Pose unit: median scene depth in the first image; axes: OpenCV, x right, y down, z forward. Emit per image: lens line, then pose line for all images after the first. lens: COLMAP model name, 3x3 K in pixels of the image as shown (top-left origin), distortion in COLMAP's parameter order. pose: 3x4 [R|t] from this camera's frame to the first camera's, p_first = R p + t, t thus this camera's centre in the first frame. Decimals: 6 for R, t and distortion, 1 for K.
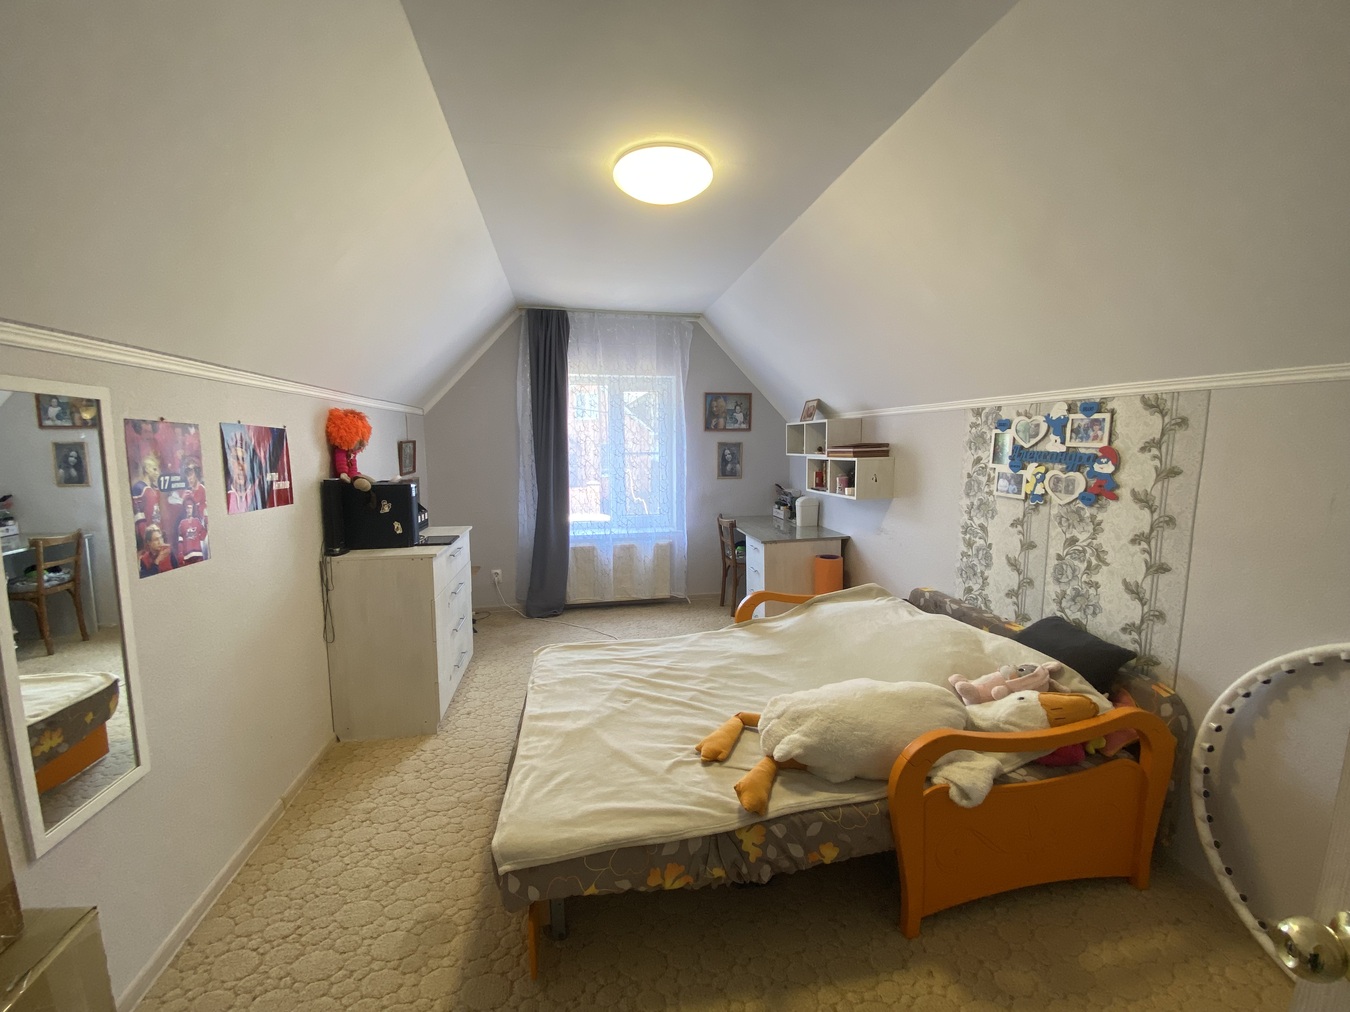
lens RADIAL K [[548.4, 0, 672.3], [0, 548.4, 502.7], [0, 0, 1]] dist [0.045821, -0.036039]
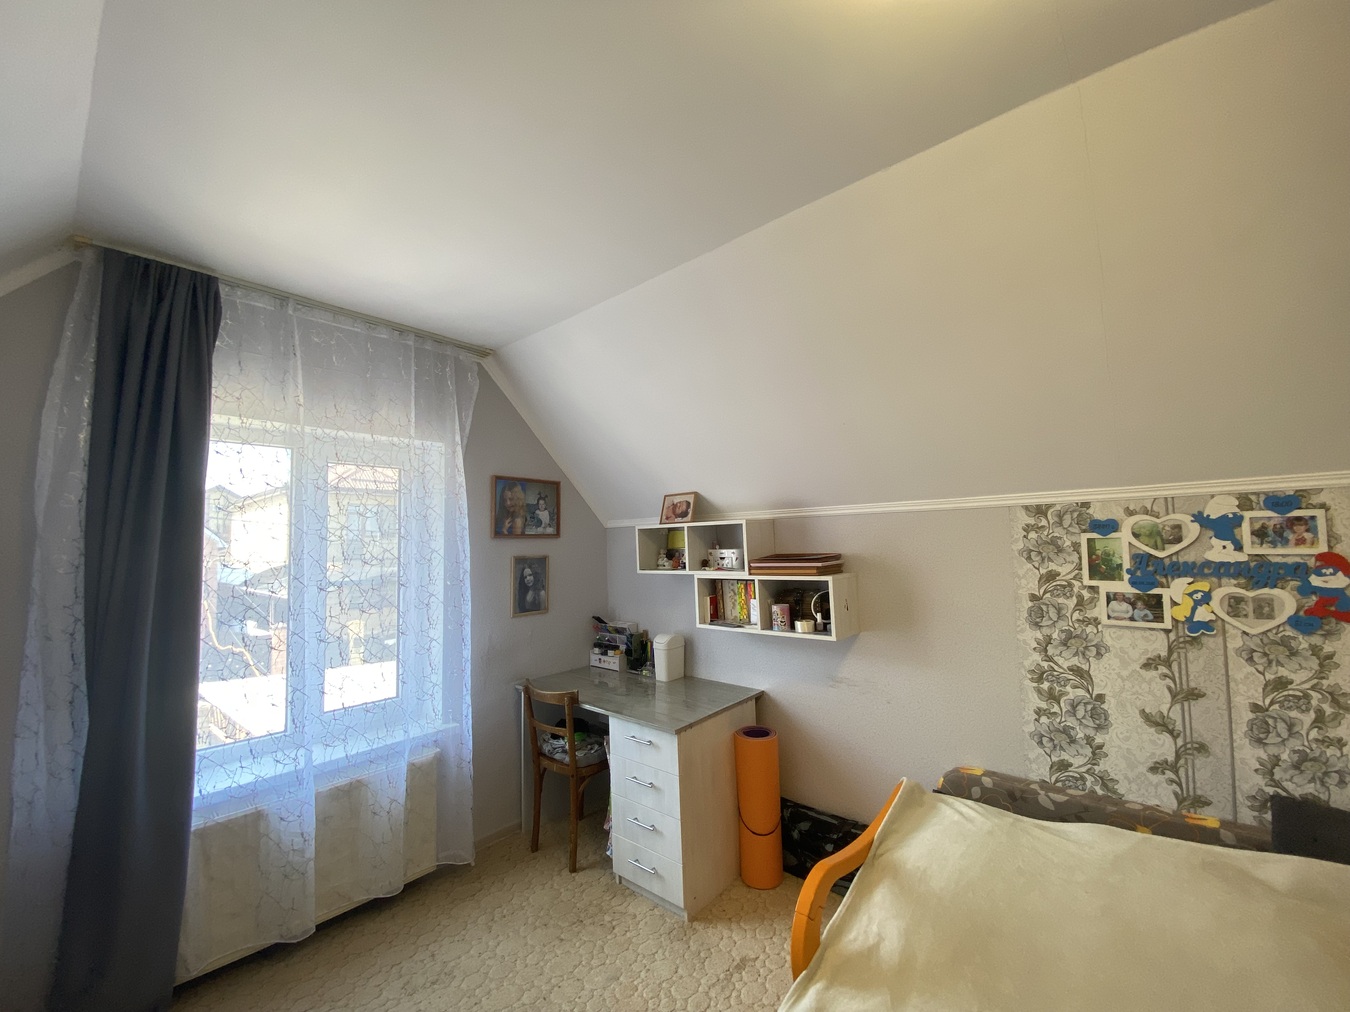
lens RADIAL K [[539.4, 0, 673.3], [0, 539.4, 504.3], [0, 0, 1]] dist [0.002815, -0.014144]
pose [[0.781005, 0.036198, 0.623475, -0.303919], [0.086291, 0.982489, -0.165136, -0.105511], [-0.618535, 0.182772, 0.764205, 0.839405]]
